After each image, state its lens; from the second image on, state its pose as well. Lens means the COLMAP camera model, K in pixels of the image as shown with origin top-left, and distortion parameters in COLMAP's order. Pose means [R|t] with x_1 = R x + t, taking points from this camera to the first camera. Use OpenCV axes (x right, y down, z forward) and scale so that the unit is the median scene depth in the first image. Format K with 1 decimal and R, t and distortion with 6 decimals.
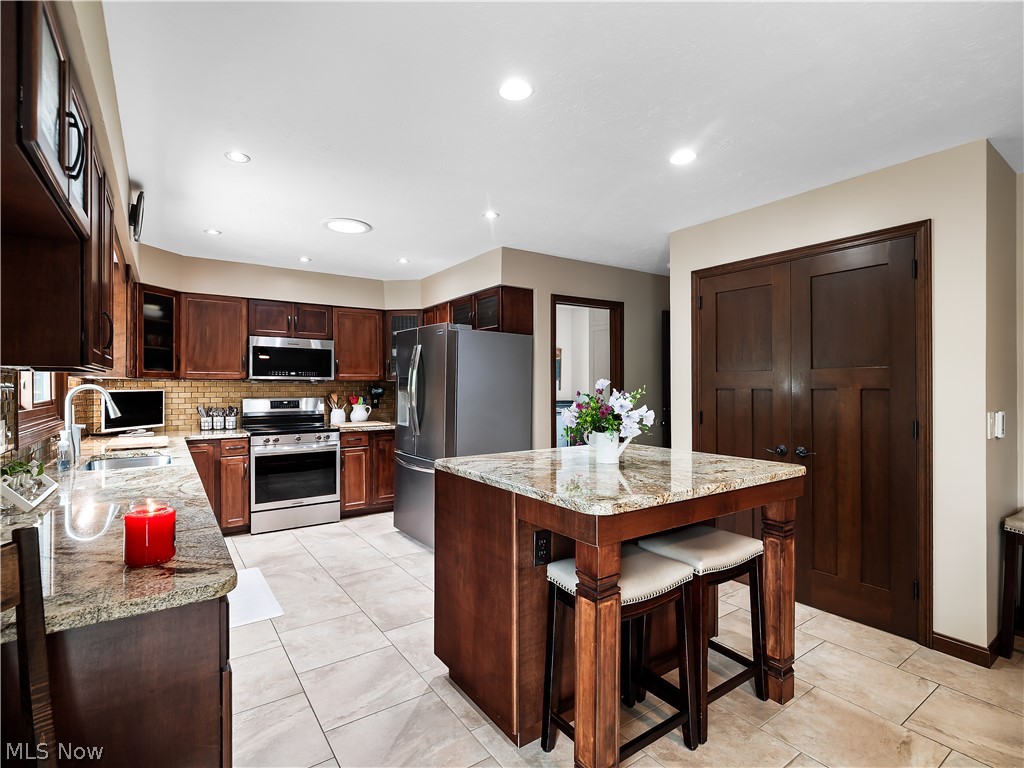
lens RADIAL K [[501.1, 0, 509.9], [0, 501.1, 384.8], [0, 0, 1]] dist [0.002526, -0.000307]
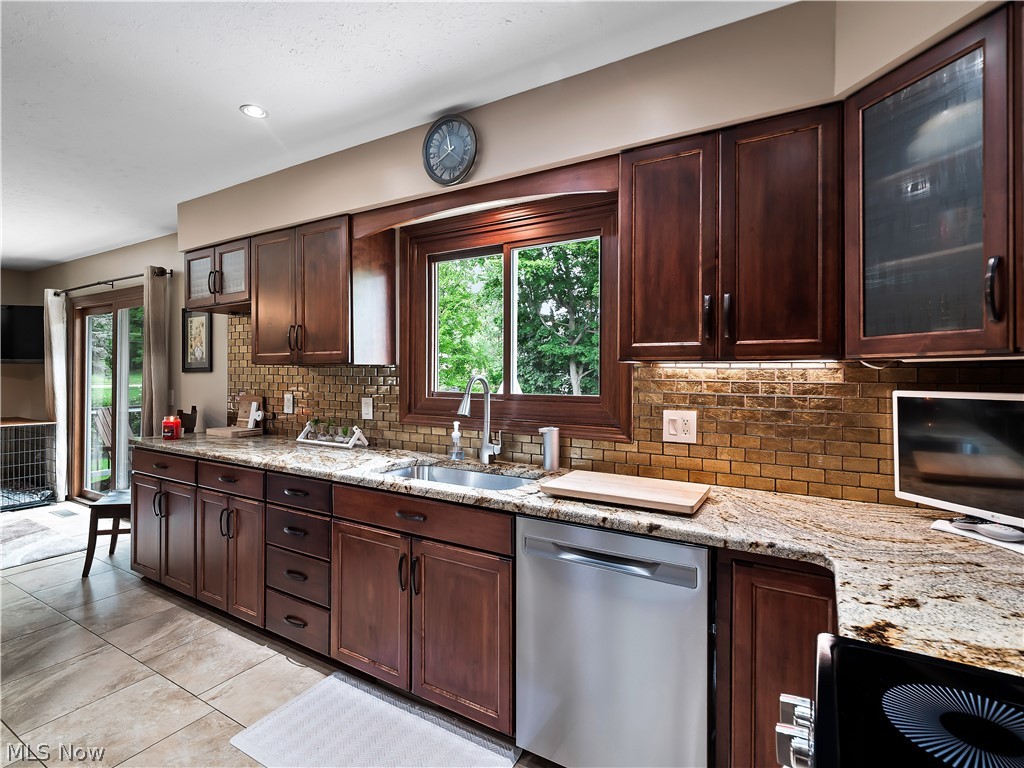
lens RADIAL K [[499.0, 0, 512.0], [0, 499.0, 384.0], [0, 0, 1]] dist [-0.012300, -0.000390]
pose [[-0.907132, -0.010728, -0.420709, -0.328805], [-0.013012, 0.999912, 0.002559, 0.008329], [0.420644, 0.007796, -0.907192, 1.102957]]
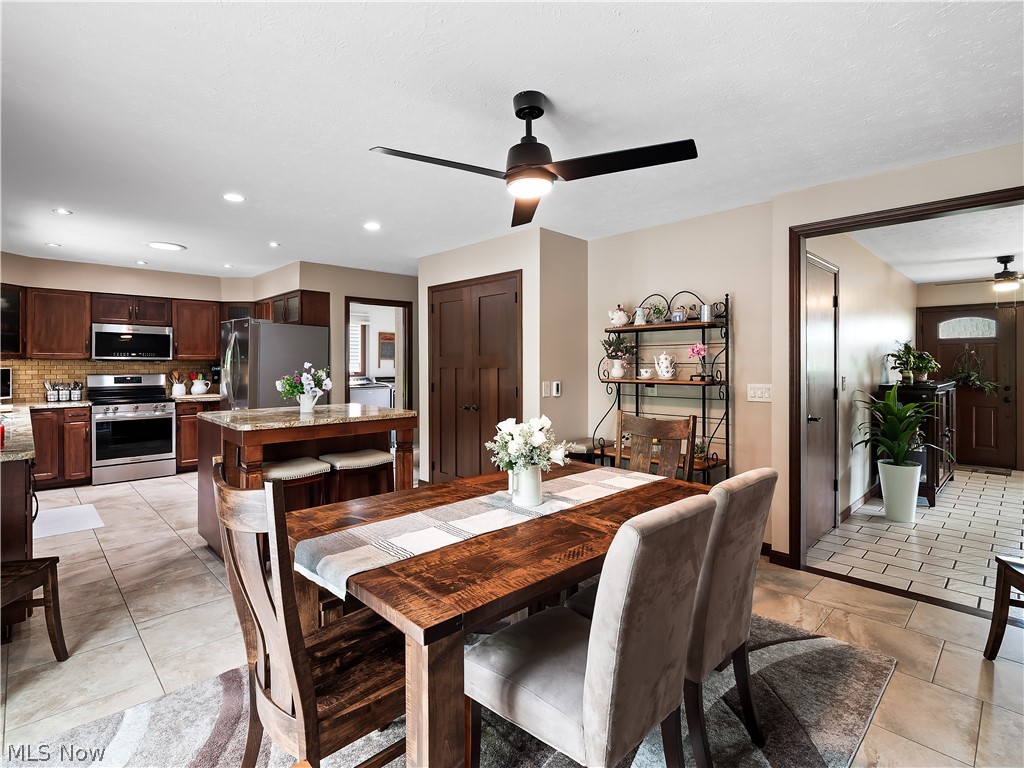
lens RADIAL K [[509.2, 0, 512.5], [0, 509.2, 364.8], [0, 0, 1]] dist [-0.001228, 0.000549]
pose [[0.986873, 0.001612, 0.161492, 0.300172], [-0.002600, 0.999979, 0.005906, -0.007735], [-0.161479, -0.006249, 0.986856, -0.399422]]
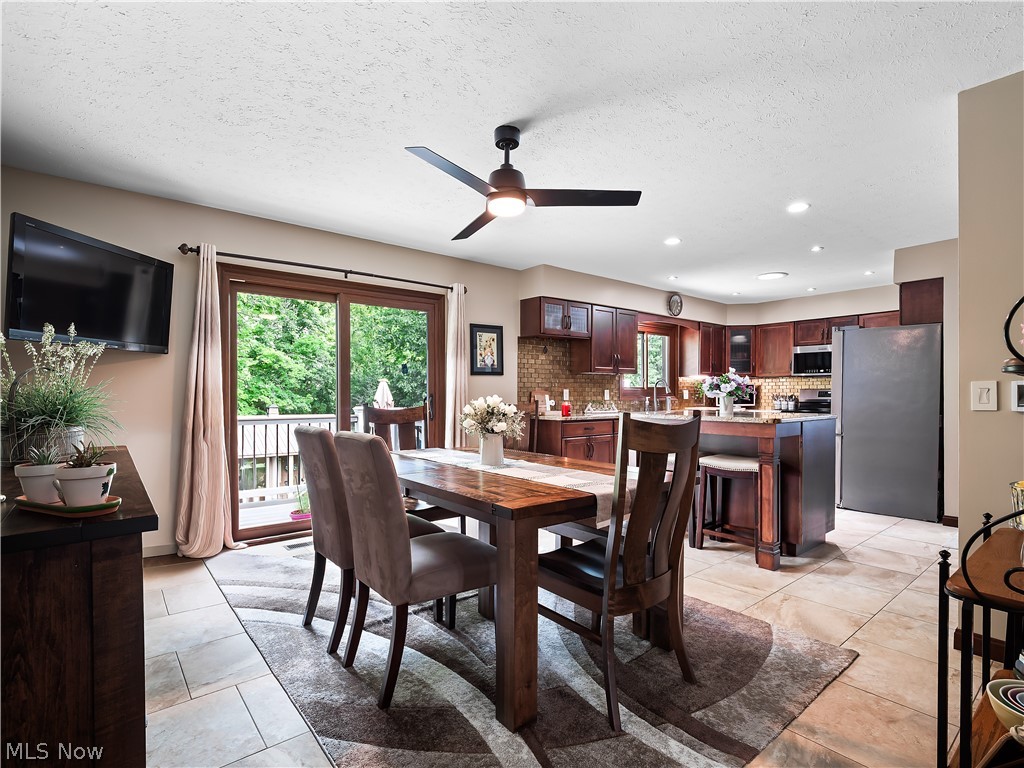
lens RADIAL K [[511.2, 0, 509.6], [0, 511.2, 402.2], [0, 0, 1]] dist [0.001778, 0.000020]
pose [[0.079723, 0.016995, -0.996672, 0.984942], [0.003184, 0.999845, 0.017304, 0.040153], [0.996812, -0.004552, 0.079656, 0.041845]]
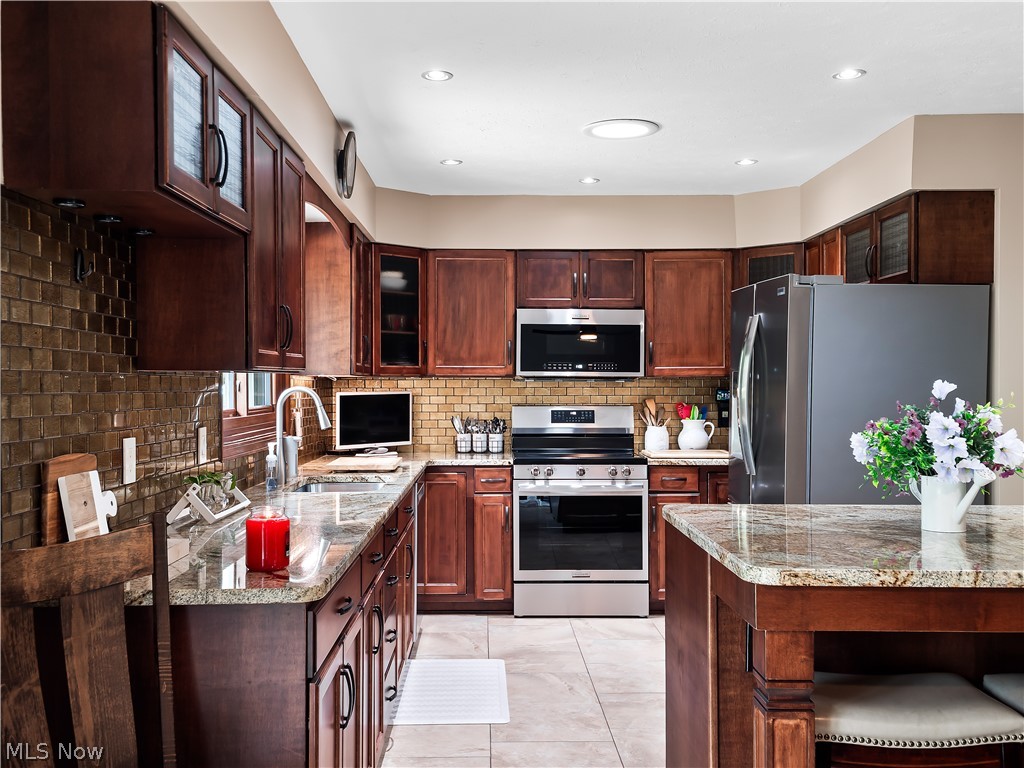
lens RADIAL K [[1042.5, 0, 509.2], [0, 1042.5, 392.3], [0, 0, 1]] dist [0.111710, -0.011706]
pose [[0.833327, 0.005634, -0.552752, 0.223692], [0.000907, 0.999933, 0.011560, -0.006275], [0.552780, -0.010134, 0.833266, -0.126738]]
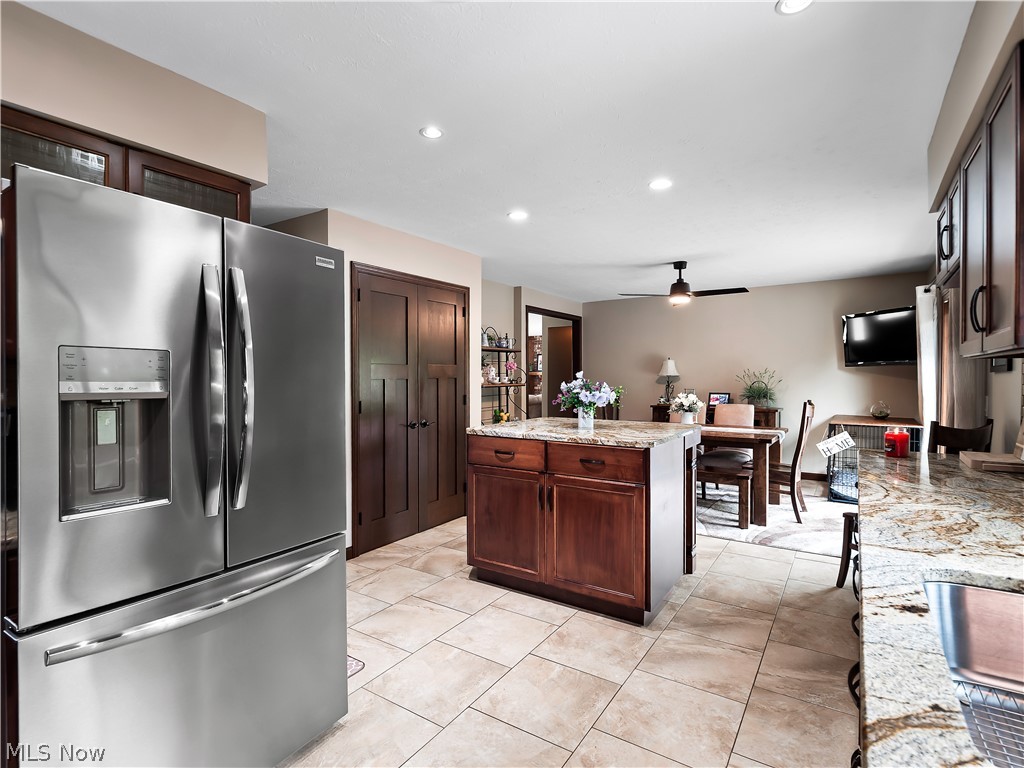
lens RADIAL K [[501.1, 0, 509.9], [0, 501.1, 384.8], [0, 0, 1]] dist [0.002526, -0.000307]
pose [[-0.355180, -0.017637, 0.934632, -0.565448], [0.000724, 0.999817, 0.019142, -0.001477], [-0.934798, 0.007475, -0.355102, 0.879162]]
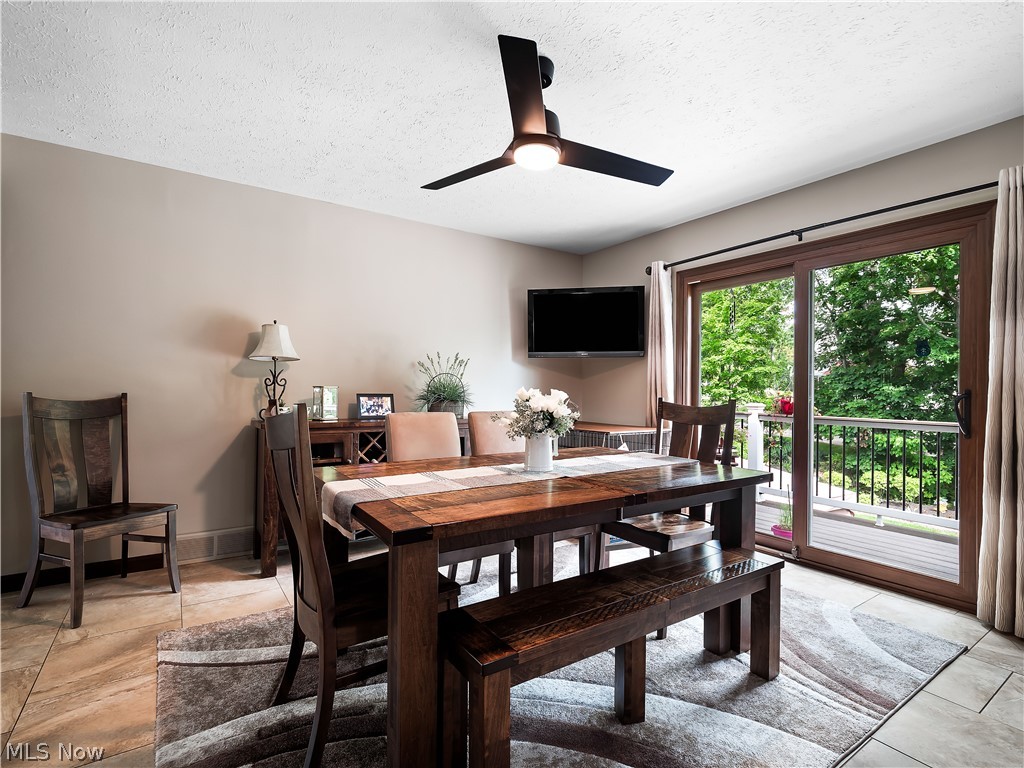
lens RADIAL K [[501.1, 0, 509.9], [0, 501.1, 384.8], [0, 0, 1]] dist [0.002526, -0.000307]
pose [[-0.999871, -0.006371, 0.014762, 0.418294], [-0.006567, 0.999891, -0.013222, 0.048256], [-0.014676, -0.013317, -0.999804, 0.553668]]
